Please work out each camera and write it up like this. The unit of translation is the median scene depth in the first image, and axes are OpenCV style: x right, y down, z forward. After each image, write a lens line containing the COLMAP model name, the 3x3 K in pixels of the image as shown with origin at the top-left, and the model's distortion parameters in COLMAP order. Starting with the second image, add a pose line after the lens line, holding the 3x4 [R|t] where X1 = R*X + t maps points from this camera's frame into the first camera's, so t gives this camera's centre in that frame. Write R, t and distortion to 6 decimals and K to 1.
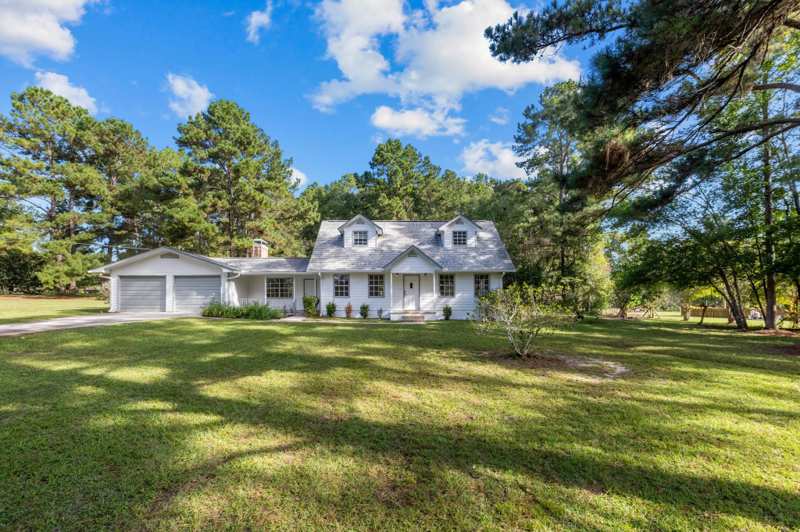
lens RADIAL K [[333.7, 0, 385.8], [0, 333.7, 297.7], [0, 0, 1]] dist [0.000134, 0.000007]
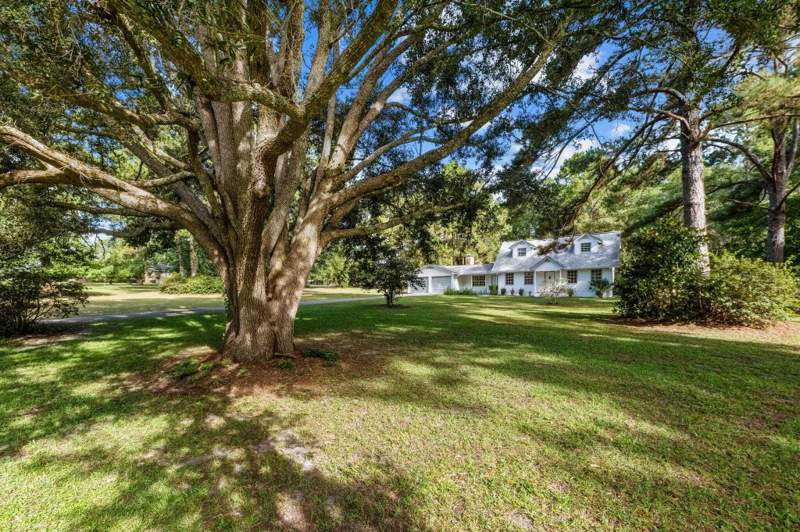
lens RADIAL K [[333.7, 0, 385.8], [0, 333.7, 297.7], [0, 0, 1]] dist [0.000134, 0.000007]
pose [[0.803447, 0.004544, -0.595359, 0.431061], [0.016422, 0.999421, 0.029790, 0.002694], [0.595150, -0.033711, 0.802907, -0.944643]]
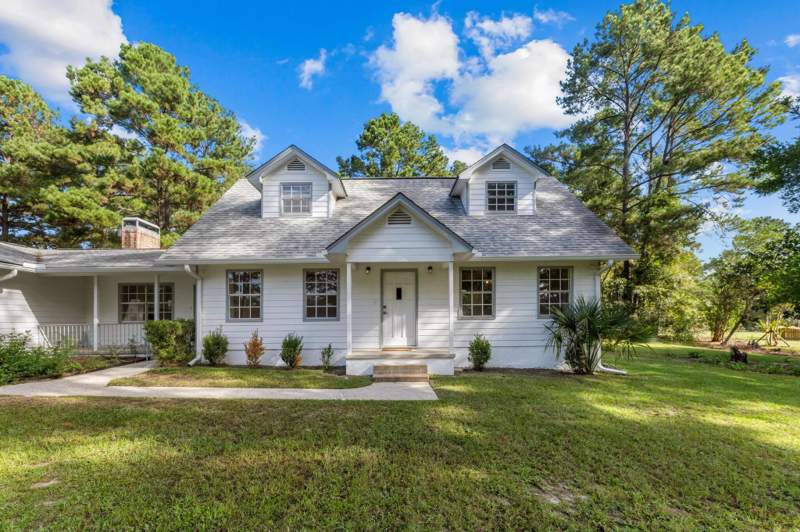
lens RADIAL K [[336.4, 0, 391.5], [0, 336.4, 321.4], [0, 0, 1]] dist [-0.000592, -0.000135]
pose [[0.999981, -0.006008, -0.001010, 0.066124], [0.006014, 0.999962, 0.006298, -0.001543], [0.000972, -0.006304, 0.999980, 0.539473]]
